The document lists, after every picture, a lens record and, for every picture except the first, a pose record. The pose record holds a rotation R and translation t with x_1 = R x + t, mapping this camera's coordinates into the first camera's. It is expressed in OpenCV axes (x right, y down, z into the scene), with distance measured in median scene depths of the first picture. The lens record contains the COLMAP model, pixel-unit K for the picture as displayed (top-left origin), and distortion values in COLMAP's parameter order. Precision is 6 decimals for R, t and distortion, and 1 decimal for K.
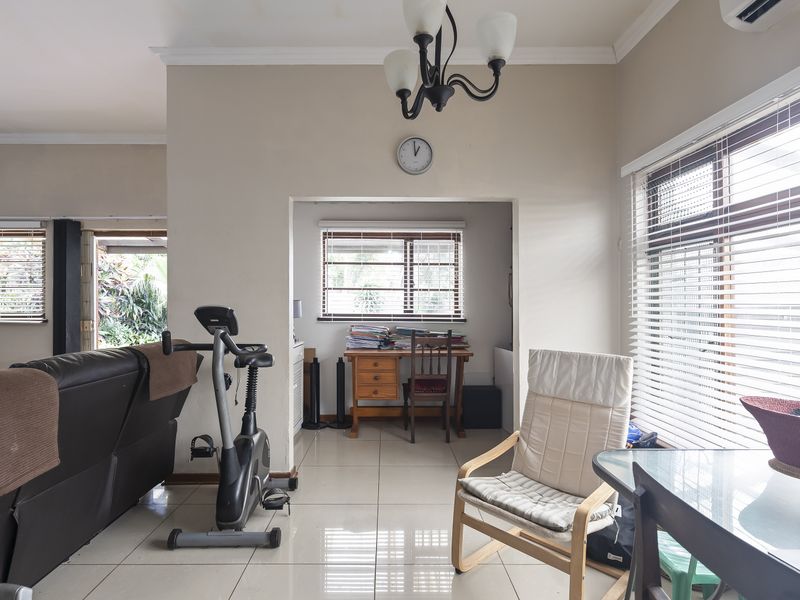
lens RADIAL K [[682.9, 0, 400.0], [0, 682.9, 300.0], [0, 0, 1]] dist [0.006399, 0.001027]
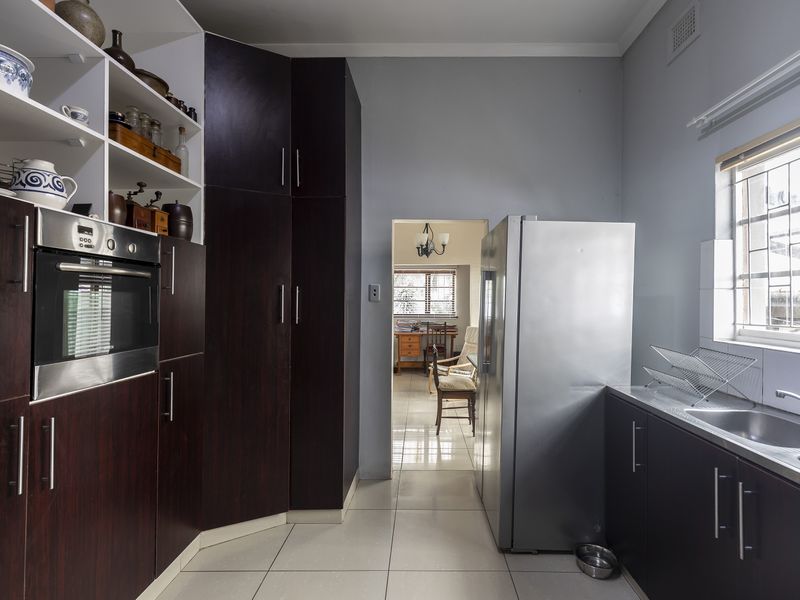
lens RADIAL K [[682.9, 0, 400.0], [0, 682.9, 300.0], [0, 0, 1]] dist [0.006399, 0.001027]
pose [[0.998580, 0.006301, -0.052902, 0.039979], [-0.005911, 0.999954, 0.007542, -0.034599], [0.052947, -0.007219, 0.998571, -0.970634]]
